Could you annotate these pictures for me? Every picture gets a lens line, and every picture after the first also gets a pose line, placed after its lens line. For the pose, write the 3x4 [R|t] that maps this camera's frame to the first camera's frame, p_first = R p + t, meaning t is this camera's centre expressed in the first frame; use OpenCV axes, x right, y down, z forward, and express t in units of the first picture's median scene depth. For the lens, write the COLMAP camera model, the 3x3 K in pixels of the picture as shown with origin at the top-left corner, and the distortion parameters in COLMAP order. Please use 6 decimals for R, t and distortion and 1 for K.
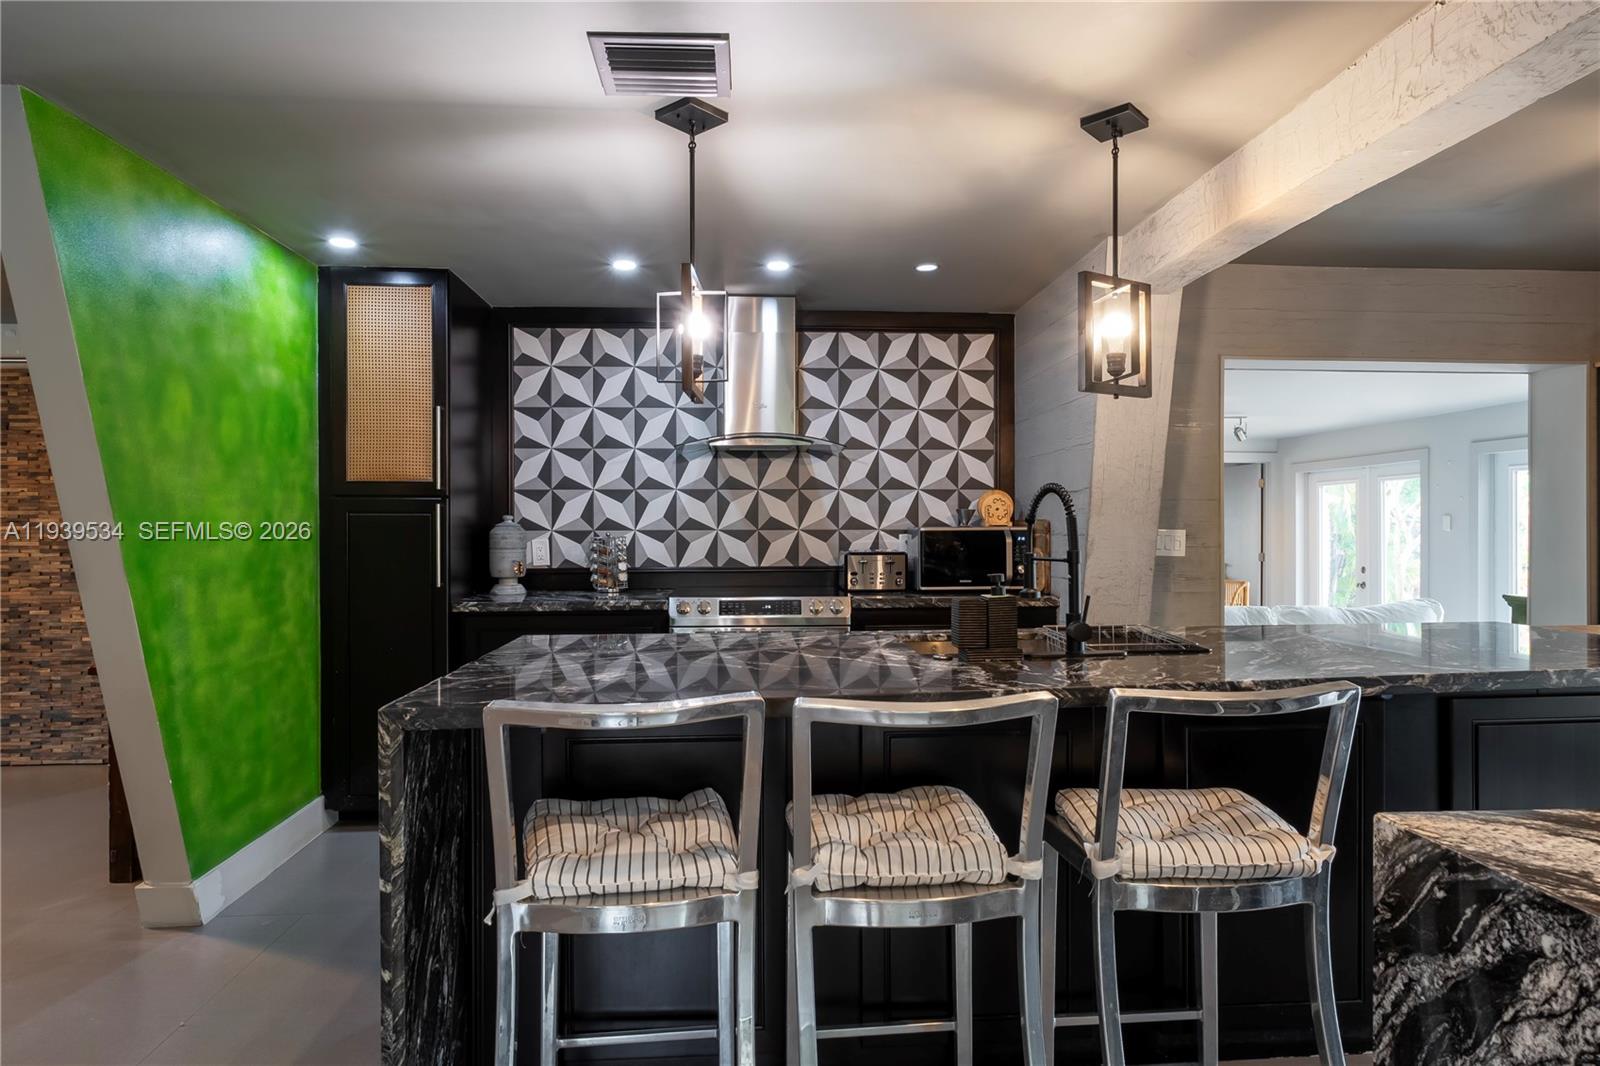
lens RADIAL K [[899.6, 0, 800.0], [0, 899.6, 533.0], [0, 0, 1]] dist [0.000674, 0.001371]
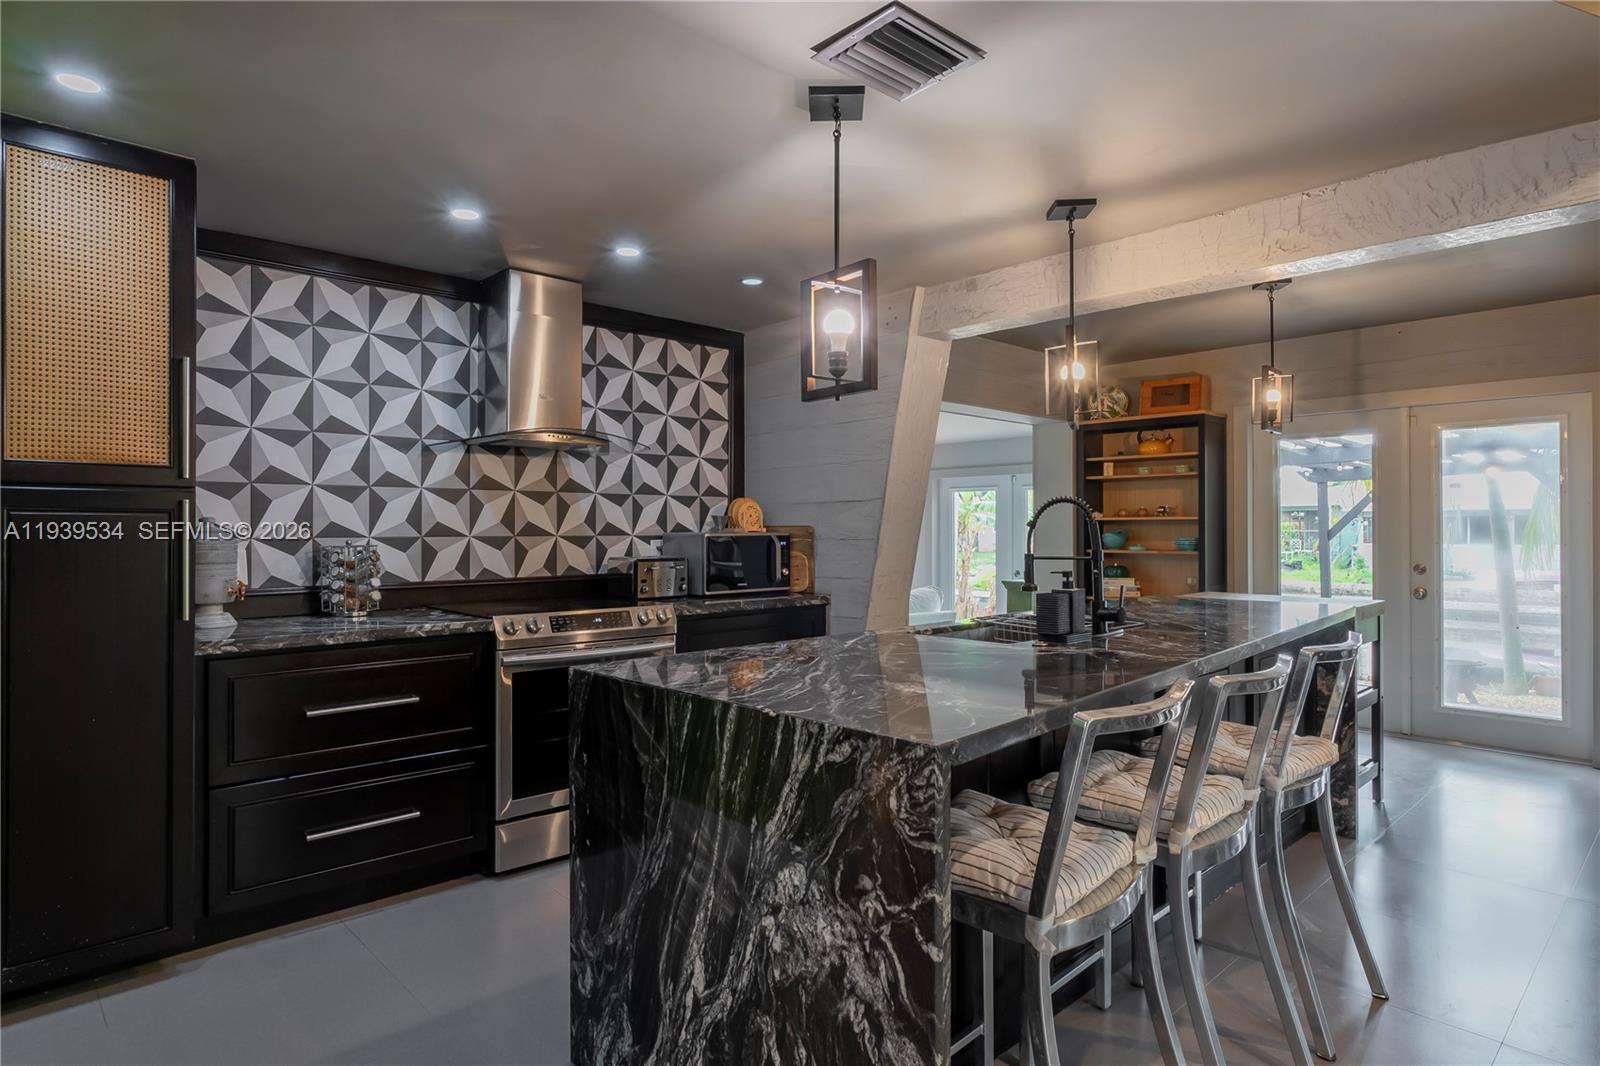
lens RADIAL K [[877.4, 0, 800.0], [0, 877.4, 533.0], [0, 0, 1]] dist [-0.004899, -0.000175]
pose [[0.777831, -0.001765, 0.628471, -0.373405], [0.006860, 0.999960, -0.005683, 0.000152], [-0.628436, 0.008732, 0.777812, 0.151767]]
